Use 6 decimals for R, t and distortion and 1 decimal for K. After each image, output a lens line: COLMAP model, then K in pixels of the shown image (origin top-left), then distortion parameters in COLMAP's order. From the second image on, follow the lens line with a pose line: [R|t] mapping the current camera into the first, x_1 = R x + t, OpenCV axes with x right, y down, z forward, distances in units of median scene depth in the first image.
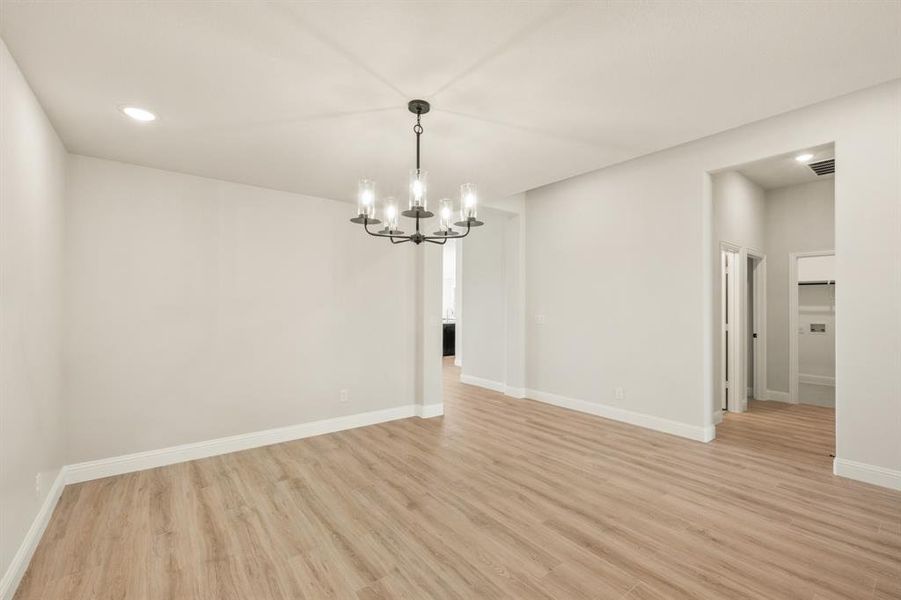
lens RADIAL K [[366.3, 0, 448.7], [0, 366.3, 303.5], [0, 0, 1]] dist [-0.000301, 0.000055]
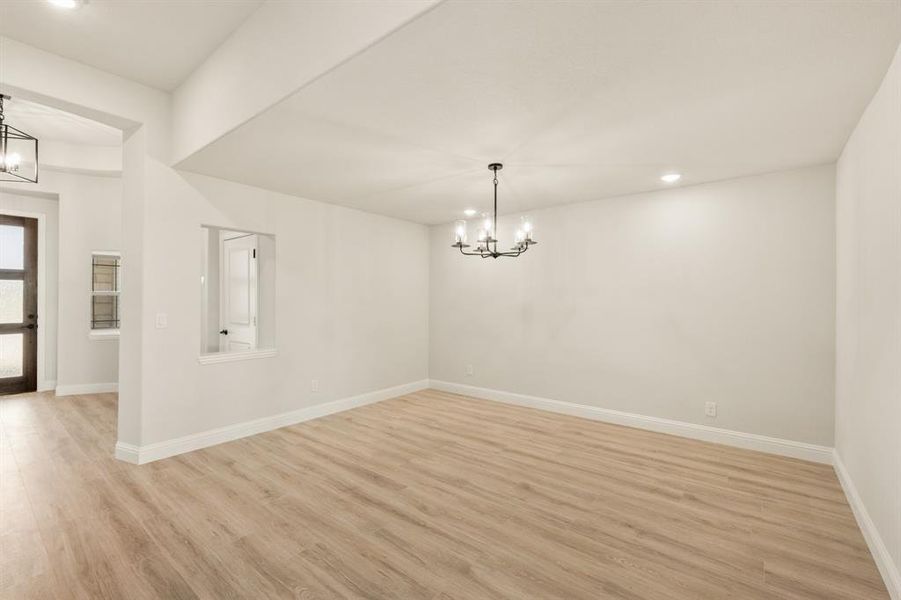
lens RADIAL K [[366.3, 0, 448.7], [0, 366.3, 303.5], [0, 0, 1]] dist [-0.000301, 0.000055]
pose [[-0.968491, -0.007820, -0.248927, 0.392823], [-0.008553, 0.999962, 0.001864, 0.019147], [0.248903, 0.003934, -0.968520, 2.003596]]
